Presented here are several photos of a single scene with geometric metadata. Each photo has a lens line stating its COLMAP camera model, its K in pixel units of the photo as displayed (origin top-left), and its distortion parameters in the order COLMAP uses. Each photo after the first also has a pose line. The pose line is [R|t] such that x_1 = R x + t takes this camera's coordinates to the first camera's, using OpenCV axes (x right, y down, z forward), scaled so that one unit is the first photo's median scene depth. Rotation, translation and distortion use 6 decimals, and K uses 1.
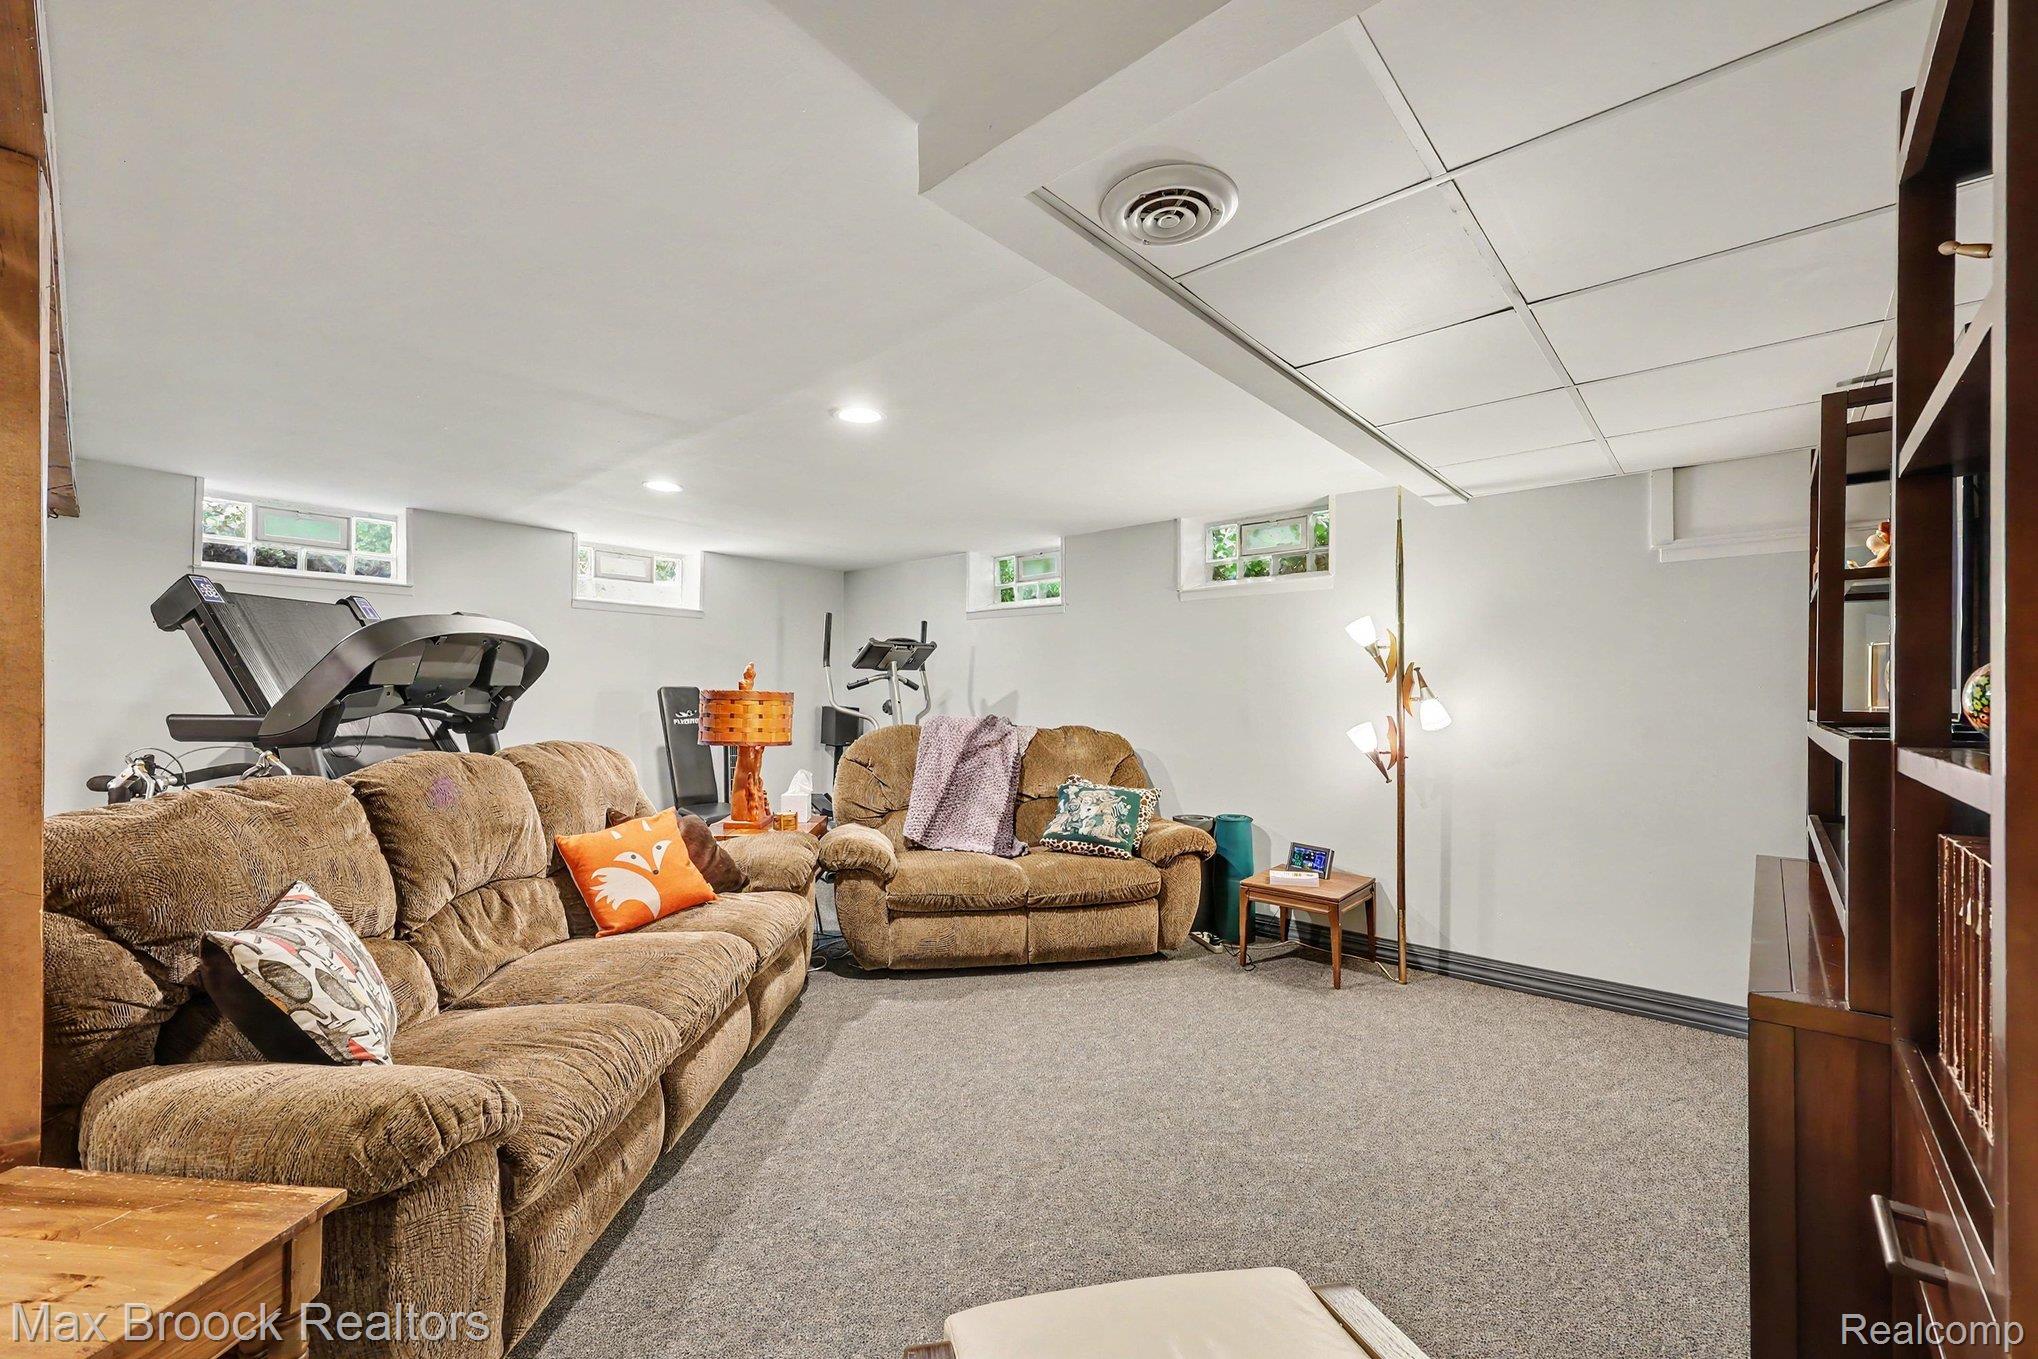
lens RADIAL K [[822.6, 0, 1018.4], [0, 822.6, 697.0], [0, 0, 1]] dist [0.000557, 0.000038]
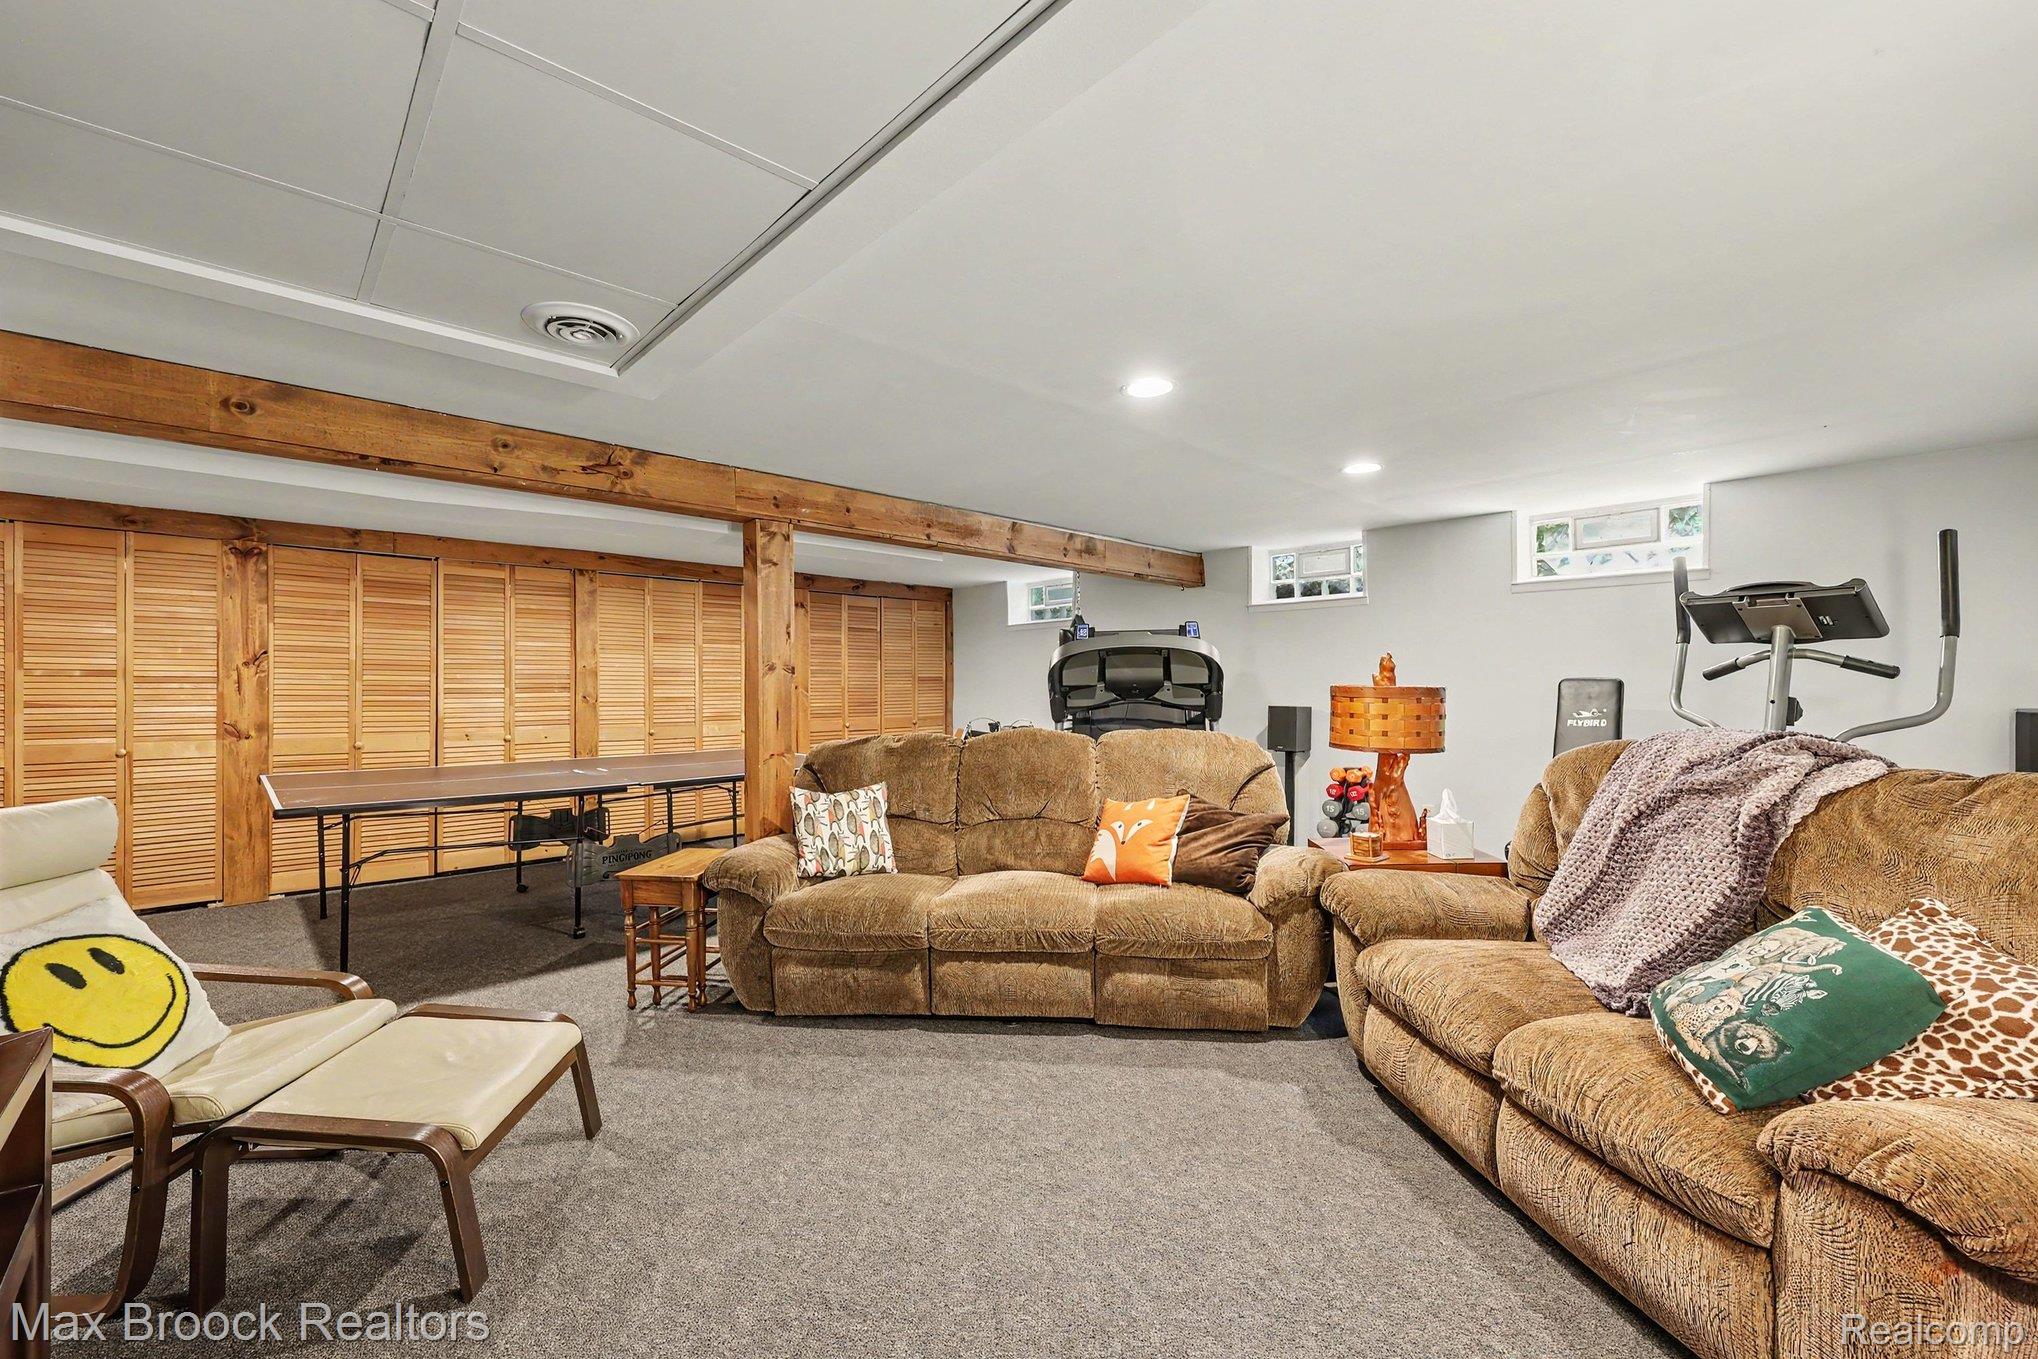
lens RADIAL K [[848.9, 0, 1021.4], [0, 848.9, 689.6], [0, 0, 1]] dist [0.001208, 0.000066]
pose [[-0.095306, -0.001791, -0.995446, 0.578745], [0.006434, 0.999976, -0.002416, -0.004063], [0.995427, -0.006635, -0.095292, 0.721825]]
